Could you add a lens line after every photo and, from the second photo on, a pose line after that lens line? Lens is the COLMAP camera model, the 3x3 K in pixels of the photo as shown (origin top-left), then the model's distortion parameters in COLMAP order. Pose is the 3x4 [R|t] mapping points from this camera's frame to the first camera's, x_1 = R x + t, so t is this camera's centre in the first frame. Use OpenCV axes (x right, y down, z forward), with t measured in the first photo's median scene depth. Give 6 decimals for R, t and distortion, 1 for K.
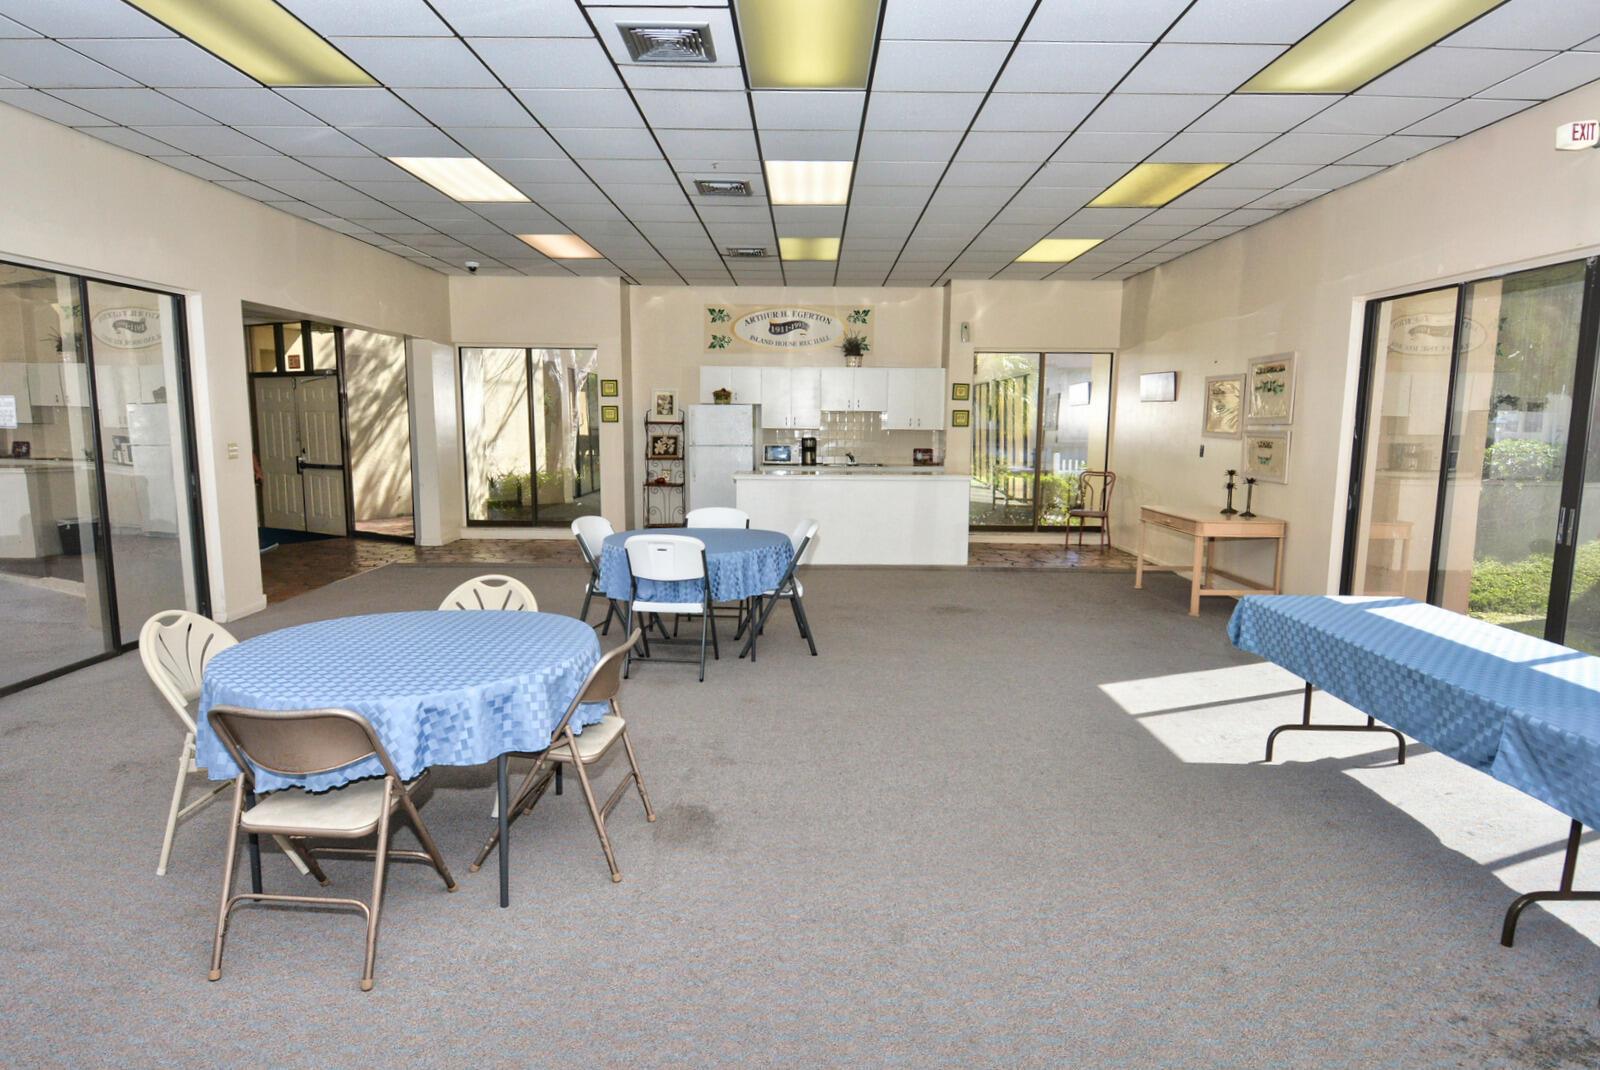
lens RADIAL K [[837.3, 0, 794.5], [0, 837.3, 530.5], [0, 0, 1]] dist [-0.006067, -0.009474]
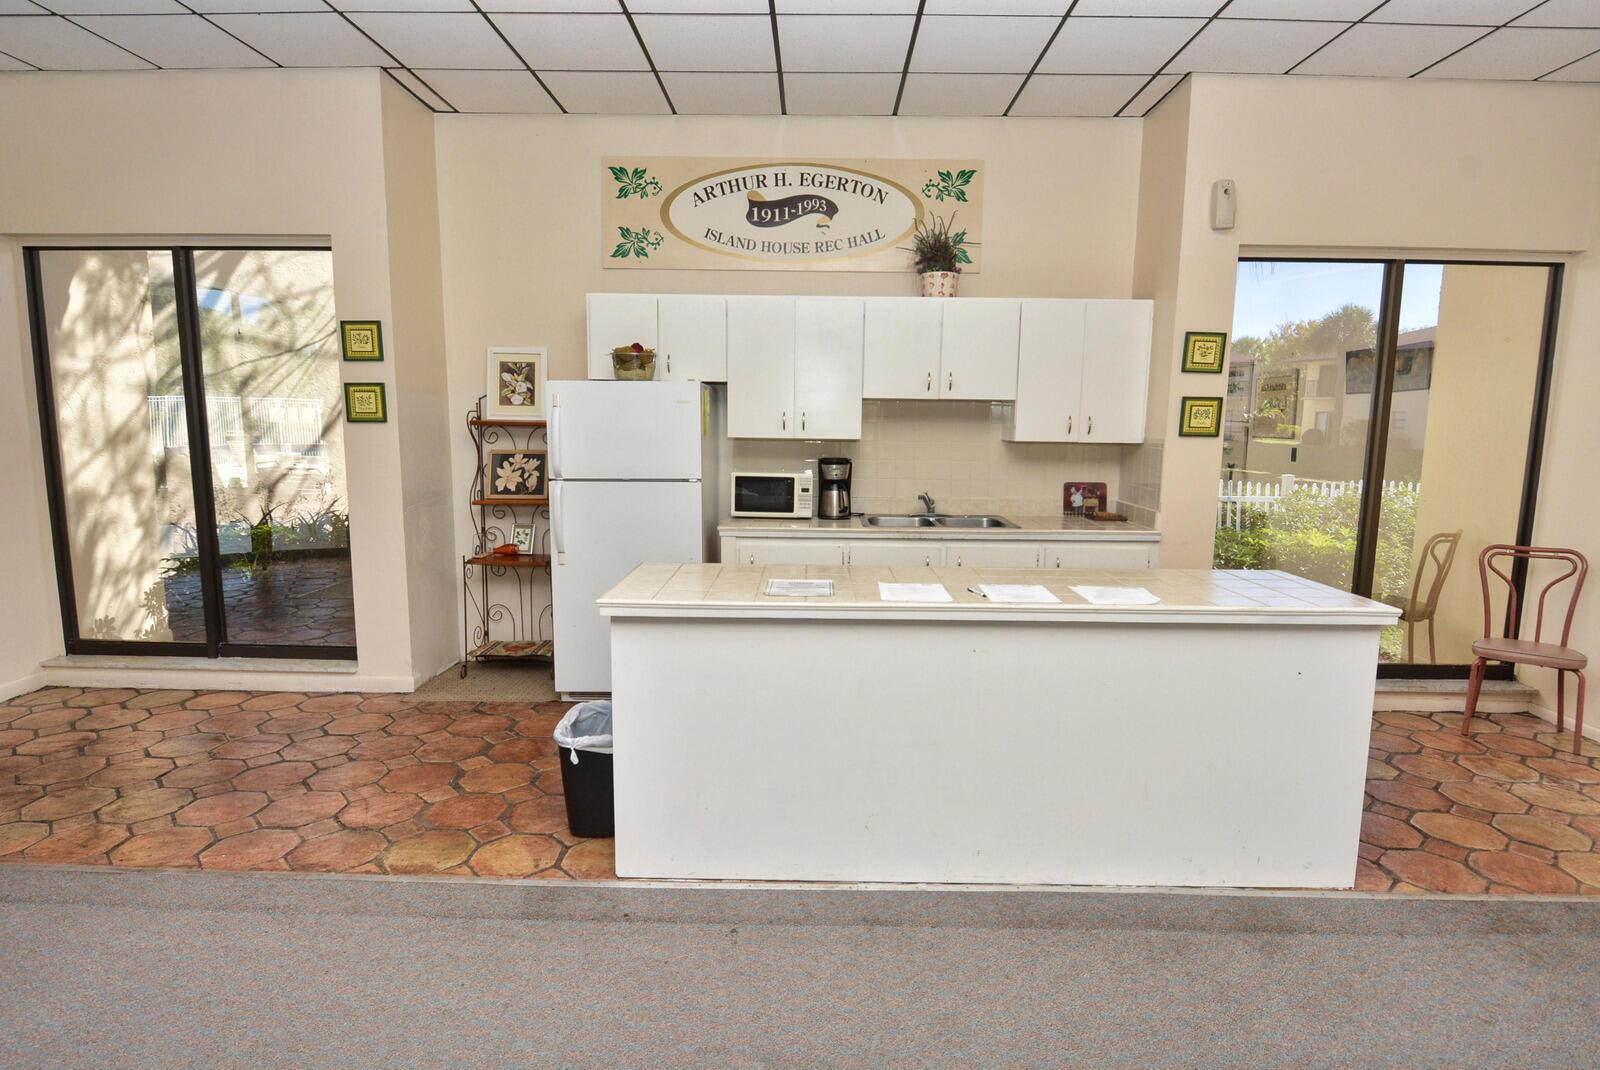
lens RADIAL K [[837.3, 0, 814.2], [0, 837.3, 538.4], [0, 0, 1]] dist [-0.006067, -0.009474]
pose [[0.999885, 0.007592, -0.013157, 0.012466], [-0.007388, 0.999852, 0.015510, -0.074899], [0.013273, -0.015411, 0.999793, 0.551868]]
